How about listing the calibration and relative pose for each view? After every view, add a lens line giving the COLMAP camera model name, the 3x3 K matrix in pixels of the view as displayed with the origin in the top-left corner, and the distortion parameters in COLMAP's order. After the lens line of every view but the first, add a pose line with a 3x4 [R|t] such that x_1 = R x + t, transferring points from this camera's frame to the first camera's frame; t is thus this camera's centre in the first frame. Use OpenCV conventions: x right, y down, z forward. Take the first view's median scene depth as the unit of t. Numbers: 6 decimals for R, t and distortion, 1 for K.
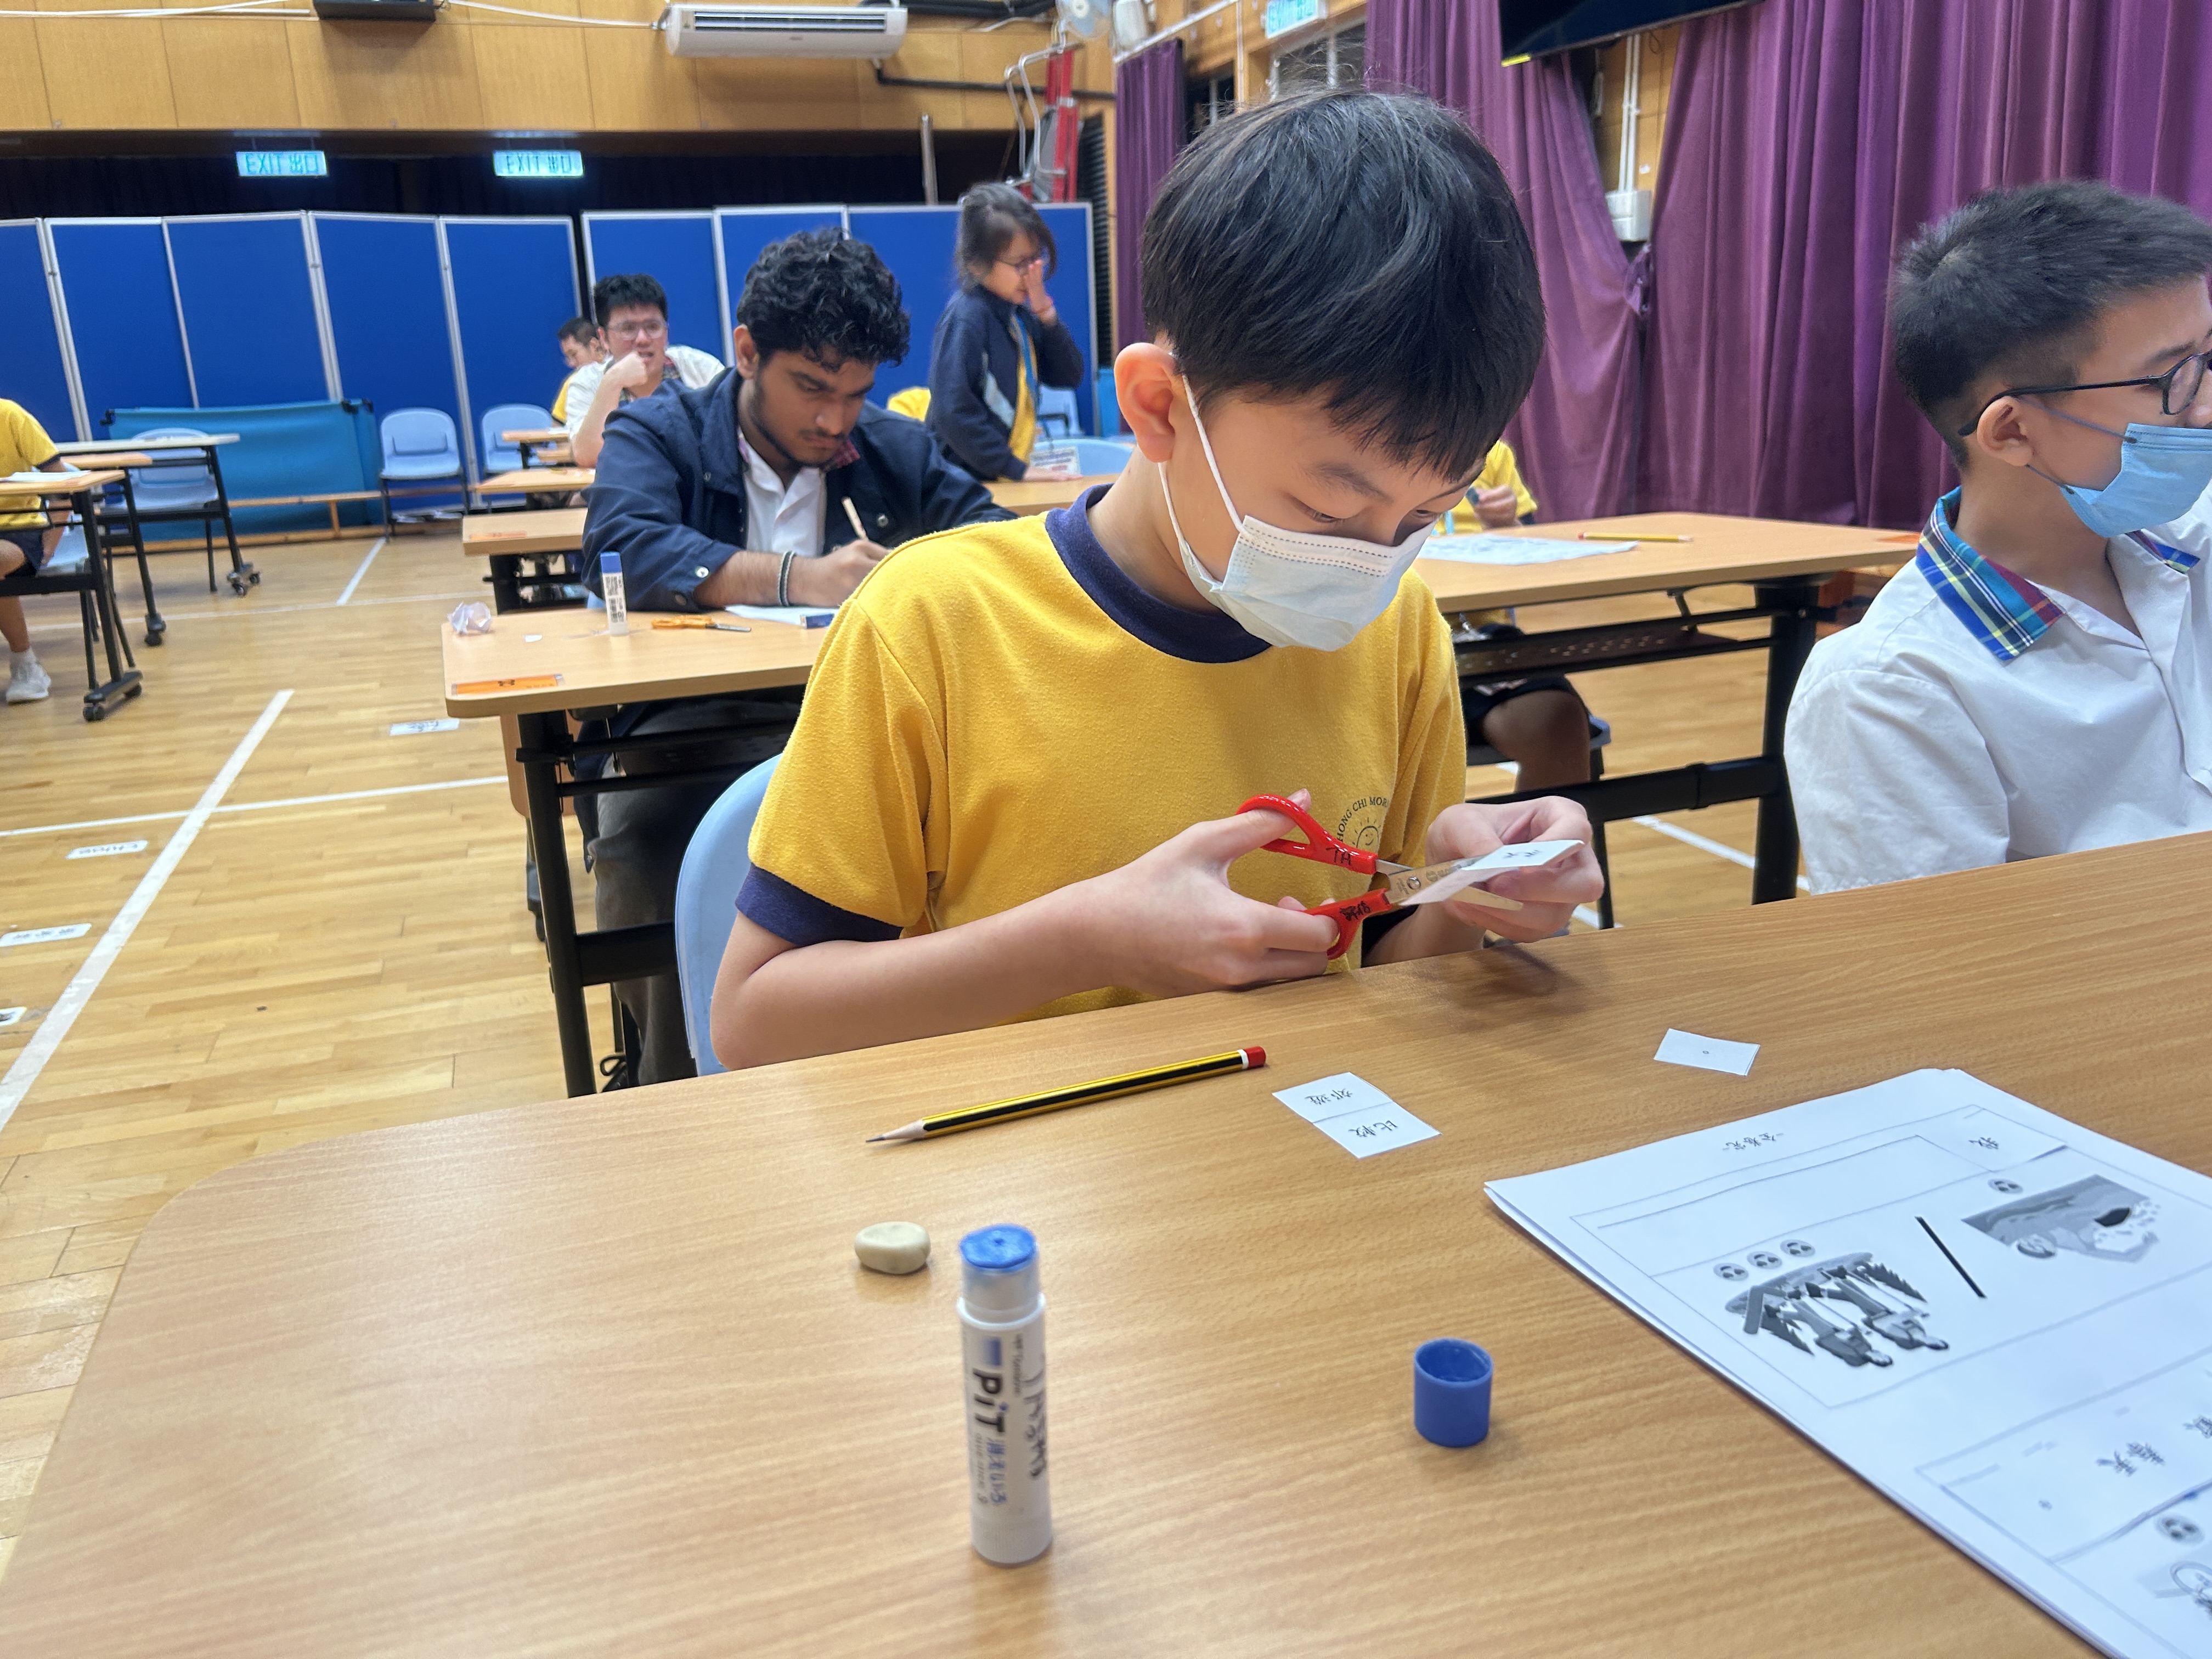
lens RADIAL K [[1665.8, 0, 1106.0], [0, 1665.8, 829.5], [0, 0, 1]] dist [-0.008490, -0.003301]
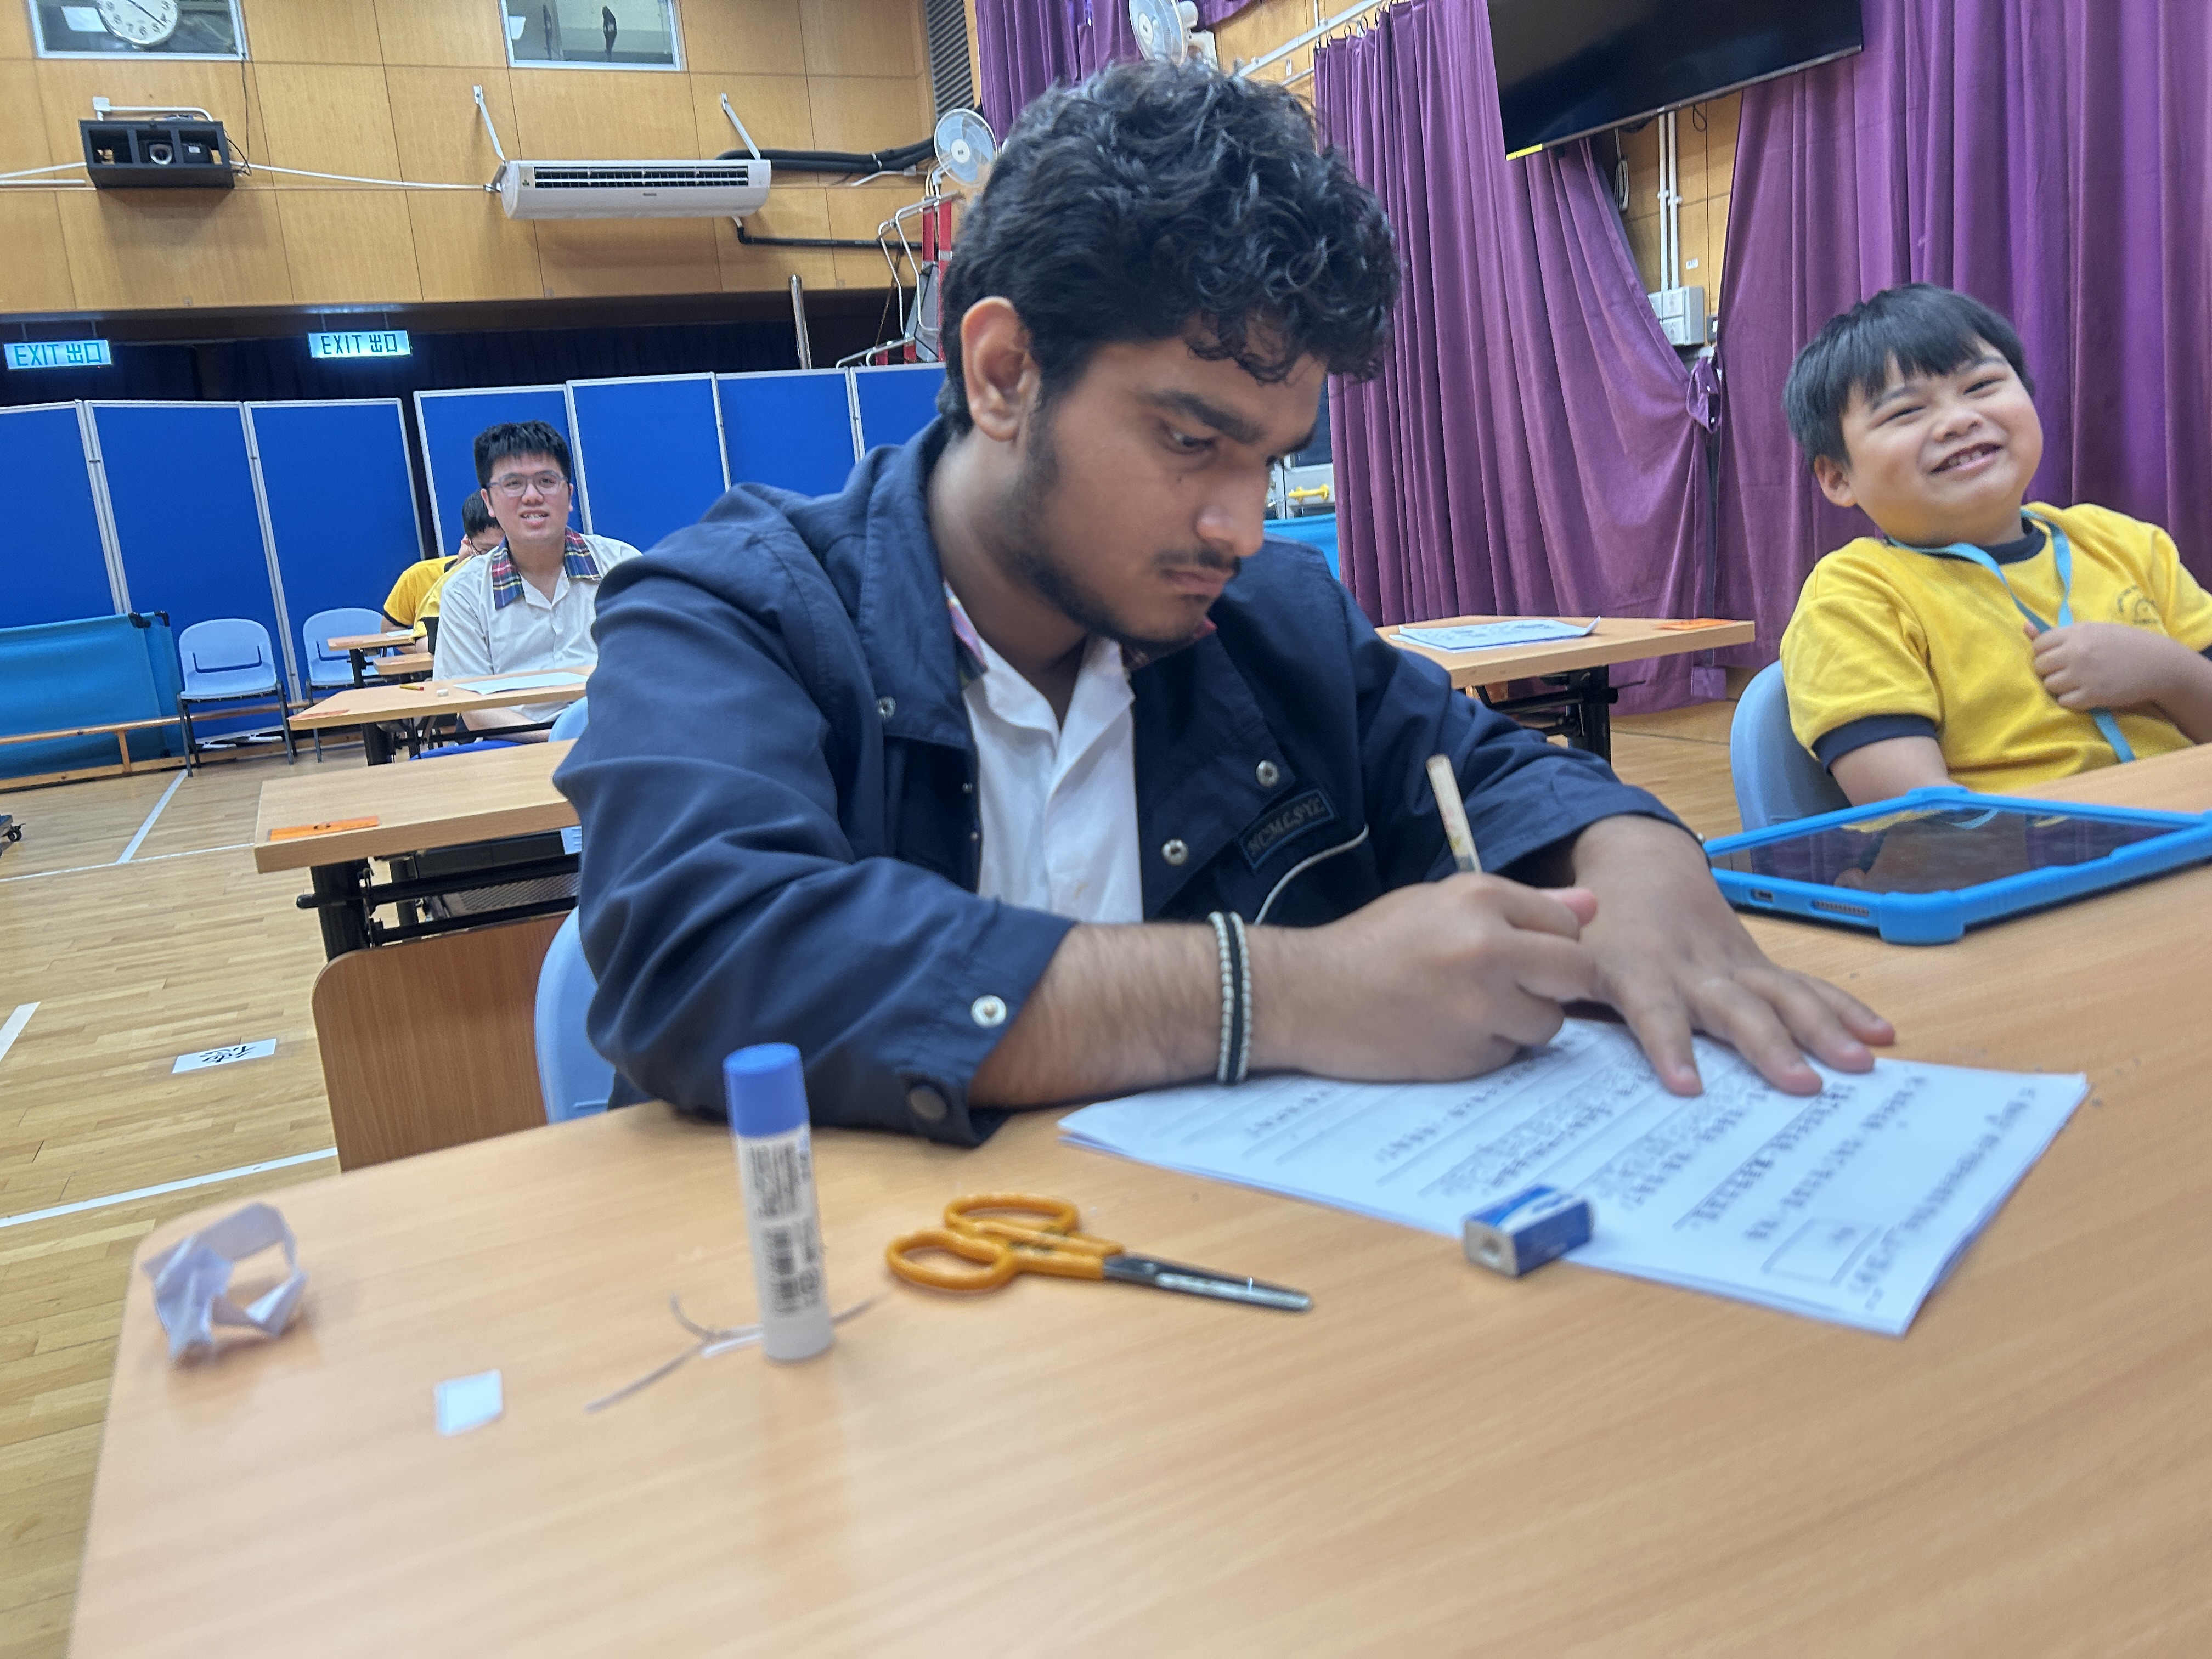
lens RADIAL K [[1658.9, 0, 1106.0], [0, 1658.9, 829.5], [0, 0, 1]] dist [0.005000, -0.007957]
pose [[0.993857, -0.066171, 0.088706, -0.046268], [0.074652, 0.992581, -0.095966, -0.029435], [-0.081698, 0.101998, 0.991424, 0.127598]]
